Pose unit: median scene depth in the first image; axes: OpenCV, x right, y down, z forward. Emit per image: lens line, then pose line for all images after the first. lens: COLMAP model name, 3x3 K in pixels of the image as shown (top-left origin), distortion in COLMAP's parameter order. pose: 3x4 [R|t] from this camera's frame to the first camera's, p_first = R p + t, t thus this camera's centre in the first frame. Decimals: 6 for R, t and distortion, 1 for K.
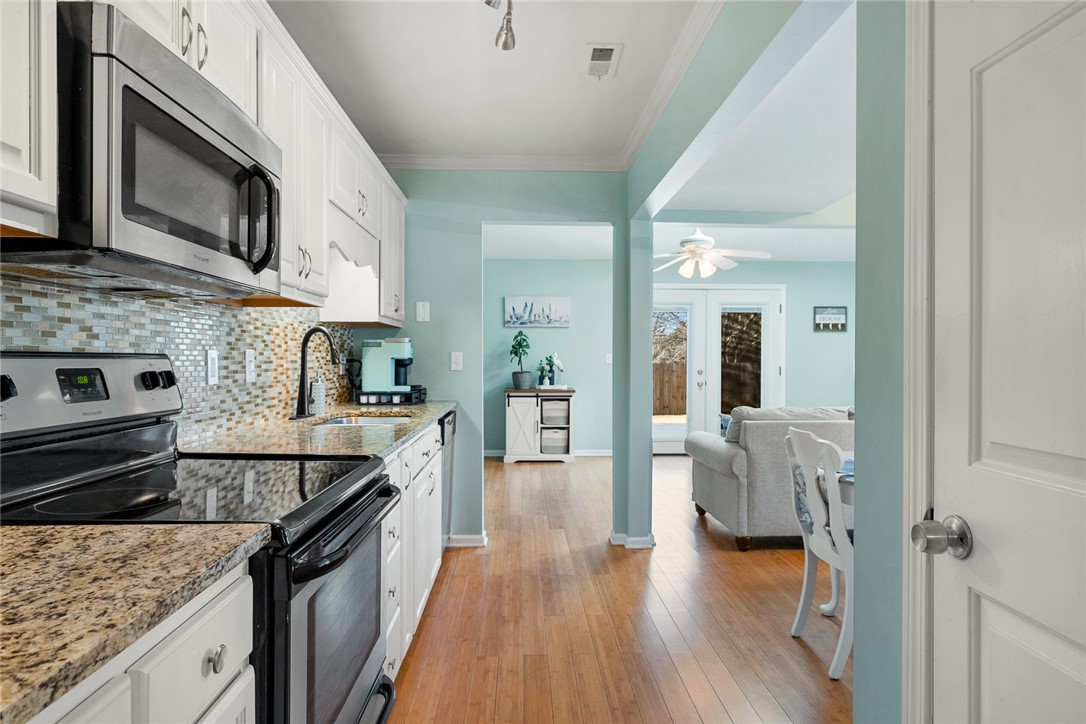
lens RADIAL K [[661.0, 0, 545.2], [0, 661.0, 376.4], [0, 0, 1]] dist [0.000010, 0.000768]
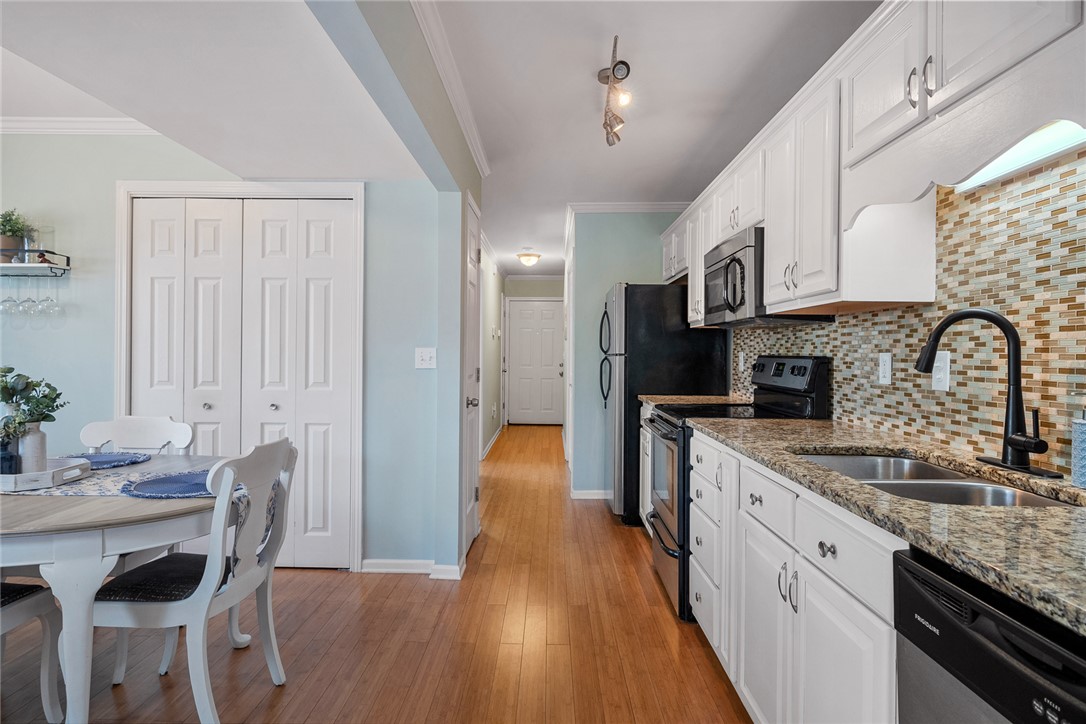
lens RADIAL K [[613.0, 0, 543.0], [0, 613.0, 362.0], [0, 0, 1]] dist [-0.023107, 0.000738]
pose [[-0.998274, -0.036164, 0.046283, 0.023042], [-0.034167, 0.998480, 0.043238, -0.059736], [-0.047776, 0.041582, -0.997992, 2.496786]]
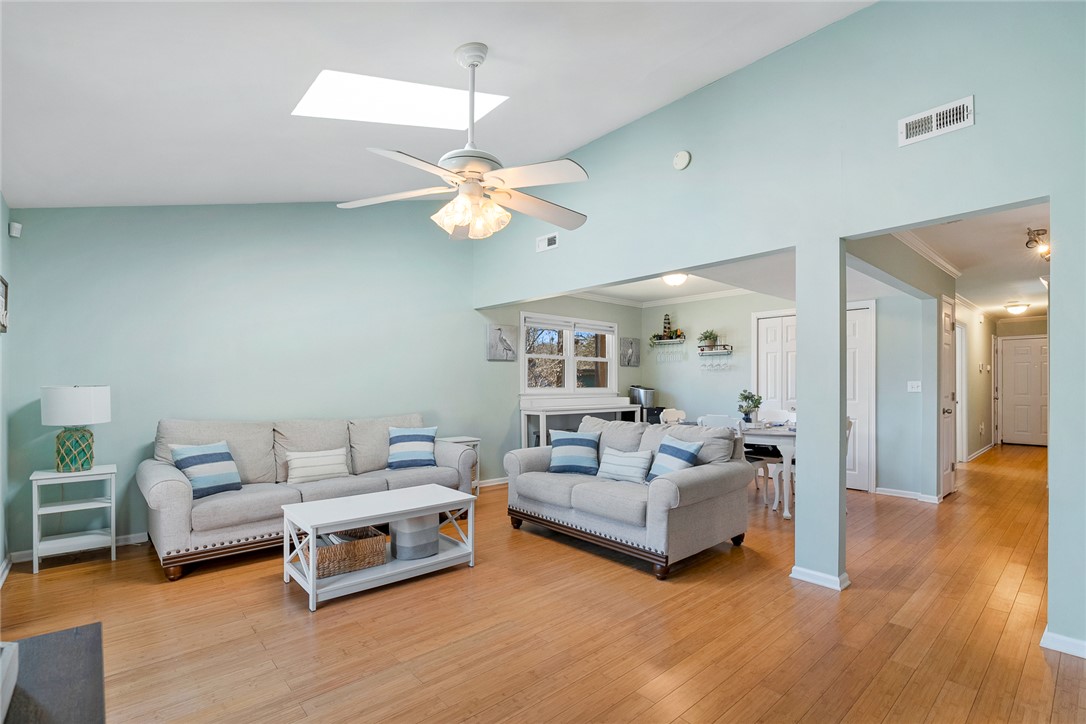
lens RADIAL K [[491.0, 0, 541.0], [0, 491.0, 386.6], [0, 0, 1]] dist [0.001381, 0.000185]
pose [[-0.629995, -0.027061, 0.776128, -0.363796], [0.007597, 0.999130, 0.041004, -0.109179], [-0.776562, 0.031729, -0.629241, 4.058280]]
